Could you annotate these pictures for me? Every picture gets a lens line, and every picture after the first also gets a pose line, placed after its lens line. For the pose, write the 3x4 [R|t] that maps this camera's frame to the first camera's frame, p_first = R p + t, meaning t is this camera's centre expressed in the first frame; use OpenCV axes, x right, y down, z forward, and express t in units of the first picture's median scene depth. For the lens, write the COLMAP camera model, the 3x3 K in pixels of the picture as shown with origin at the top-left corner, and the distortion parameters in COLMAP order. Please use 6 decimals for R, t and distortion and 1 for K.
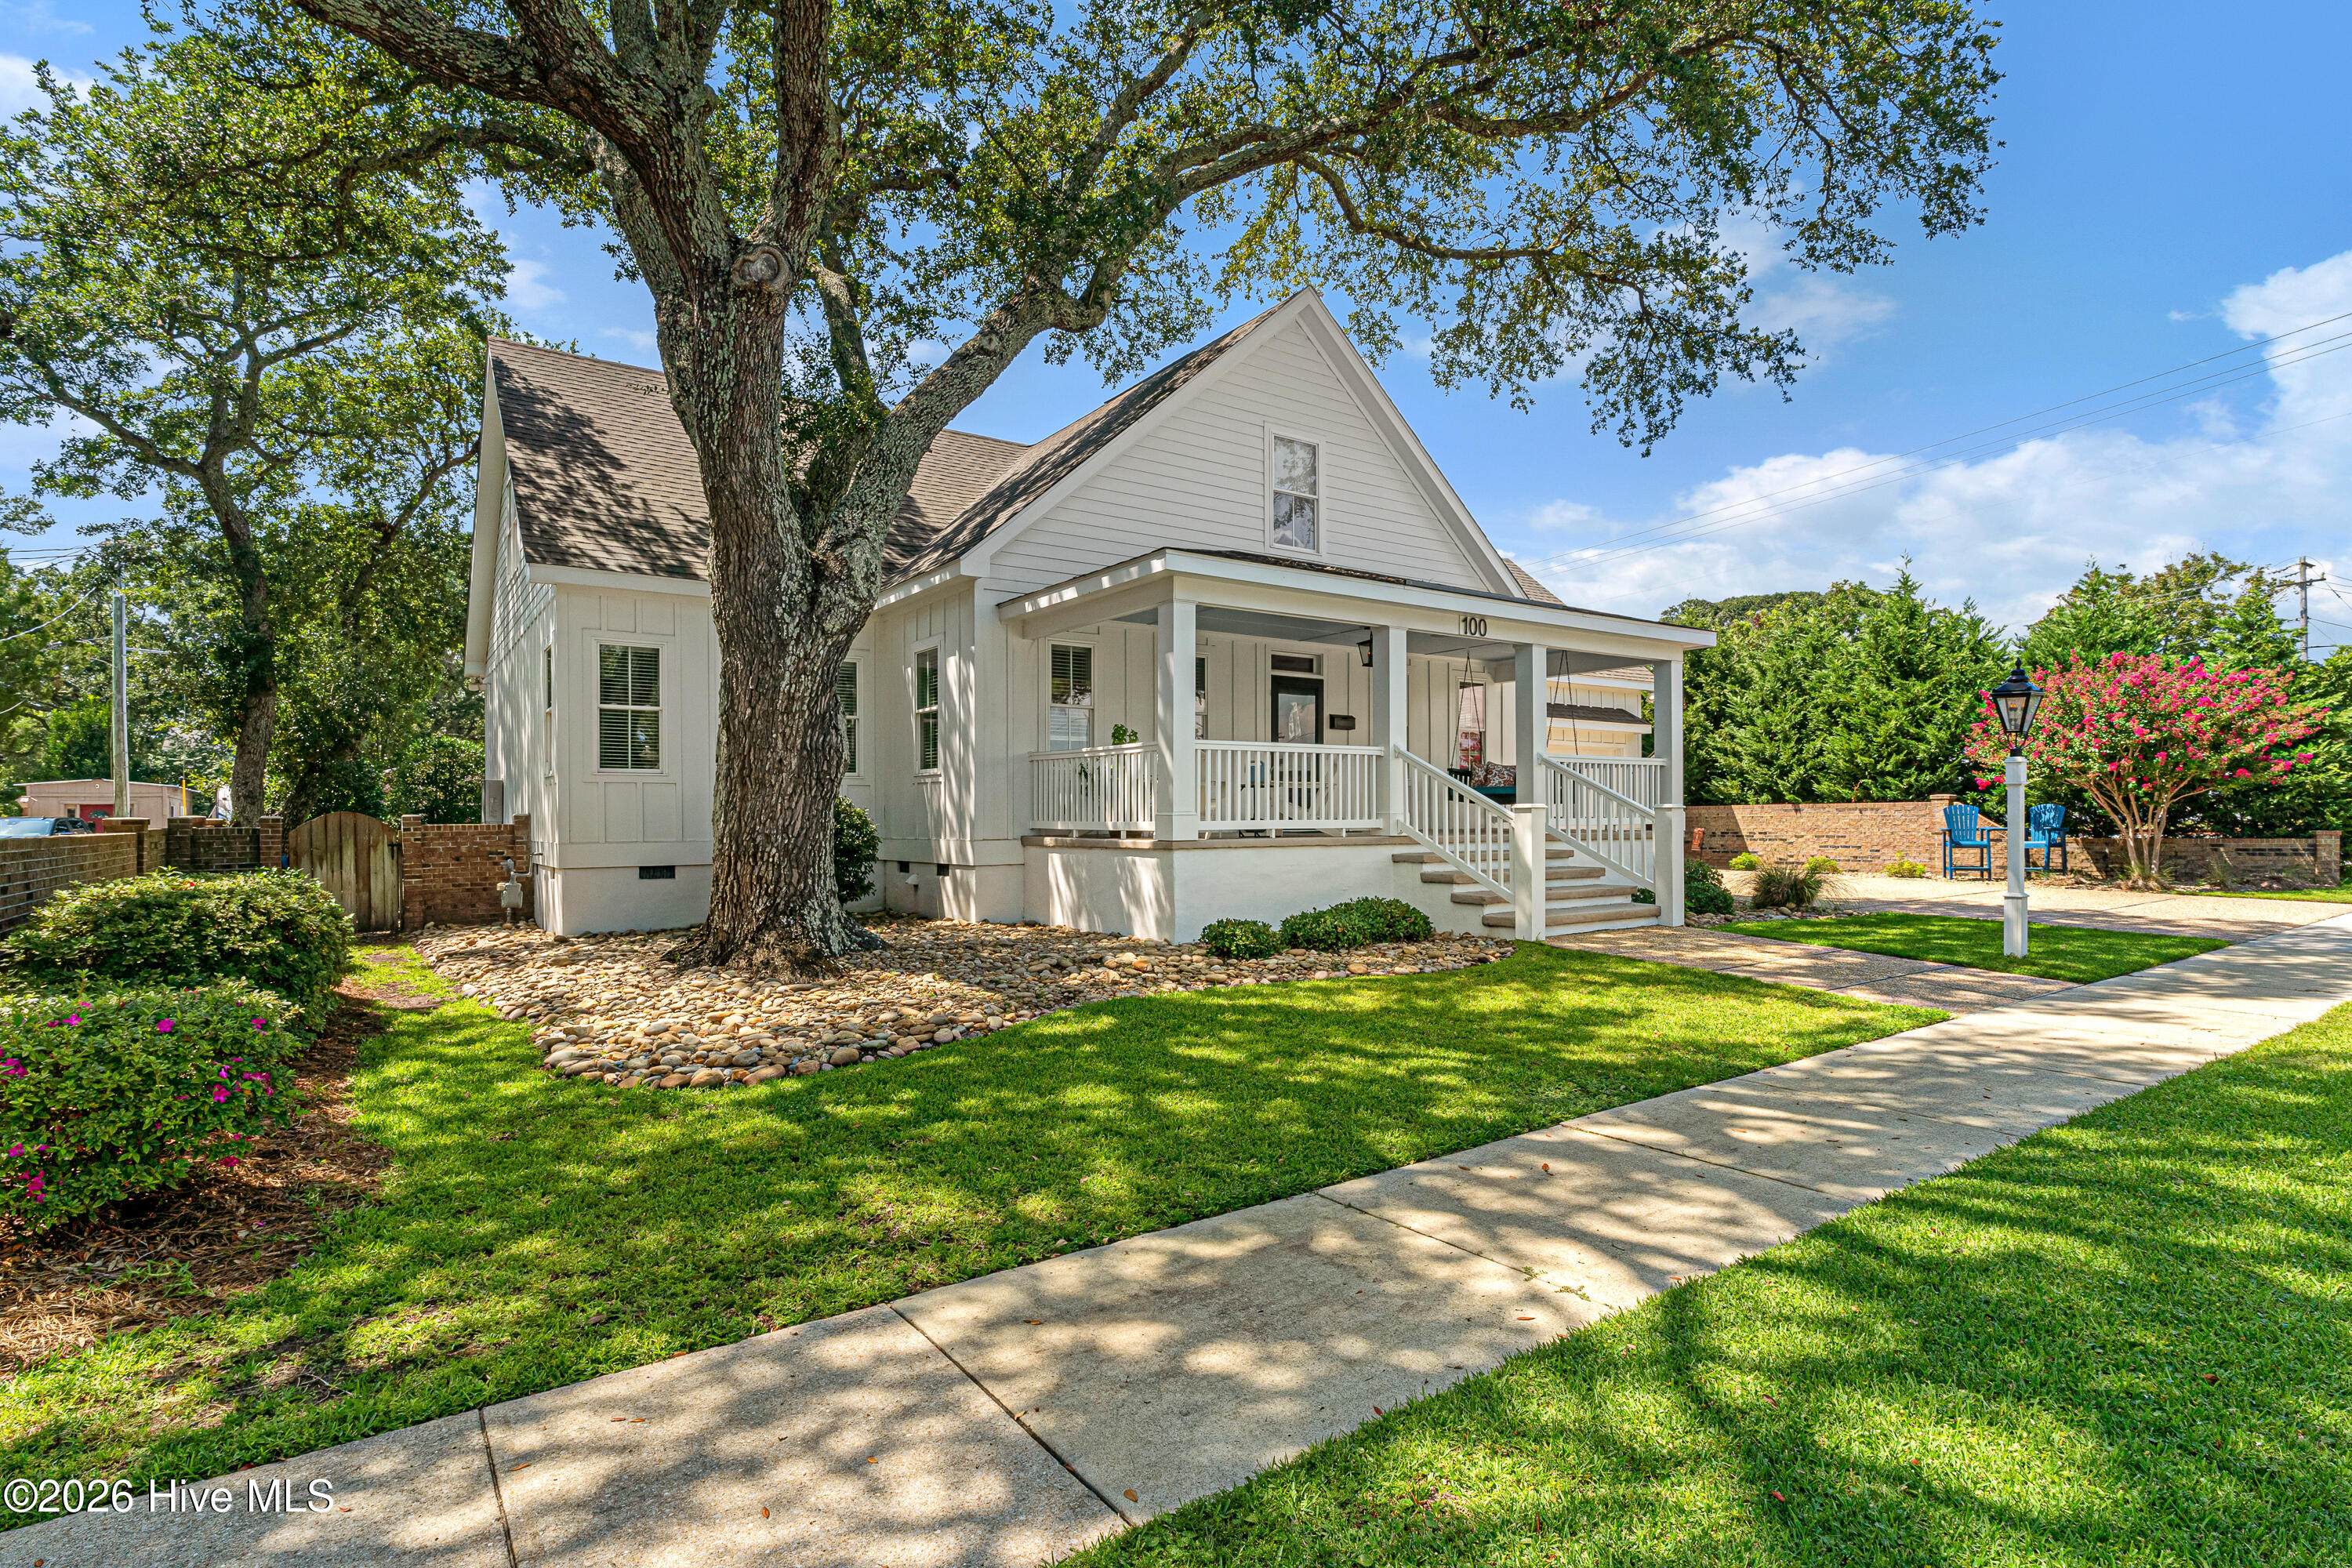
lens RADIAL K [[1164.7, 0, 1232.4], [0, 1164.7, 818.3], [0, 0, 1]] dist [0.013033, 0.000161]
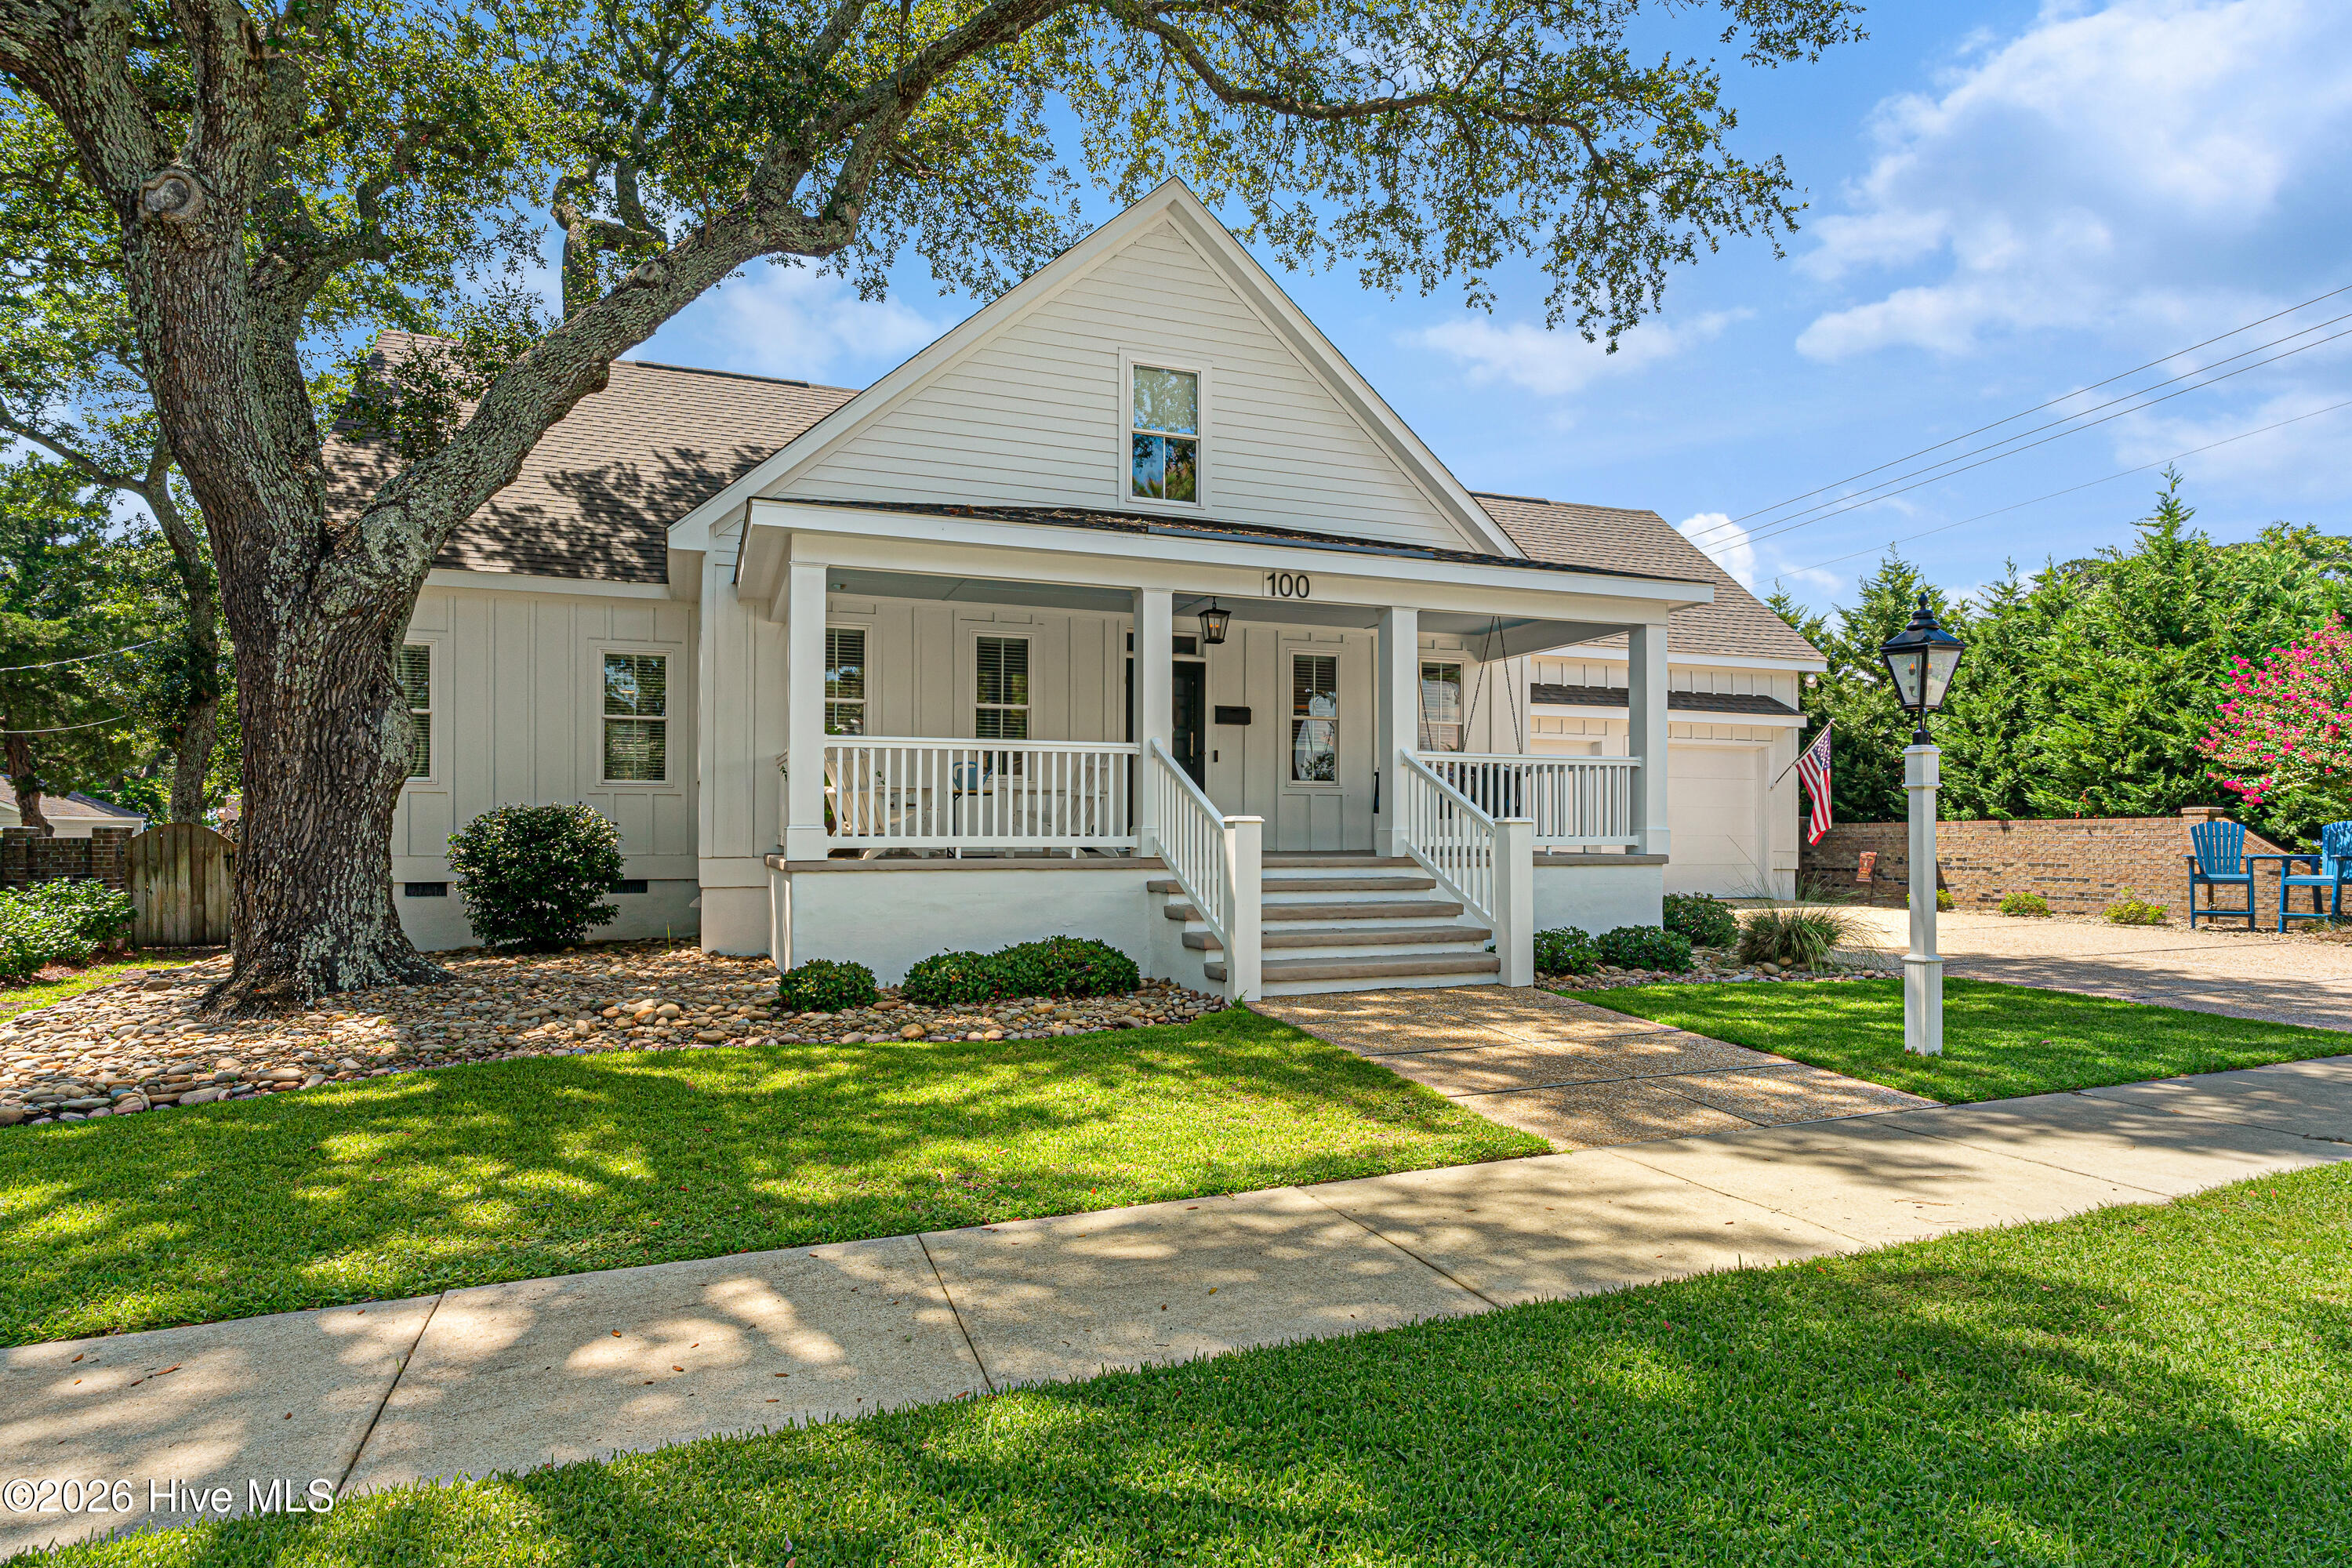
lens RADIAL K [[1286.2, 0, 1252.1], [0, 1286.2, 822.4], [0, 0, 1]] dist [0.002267, -0.001740]
pose [[0.969777, 0.003711, -0.243965, 0.332042], [-0.006052, 0.999943, -0.008845, -0.001089], [0.243918, 0.010055, 0.969744, 0.150226]]
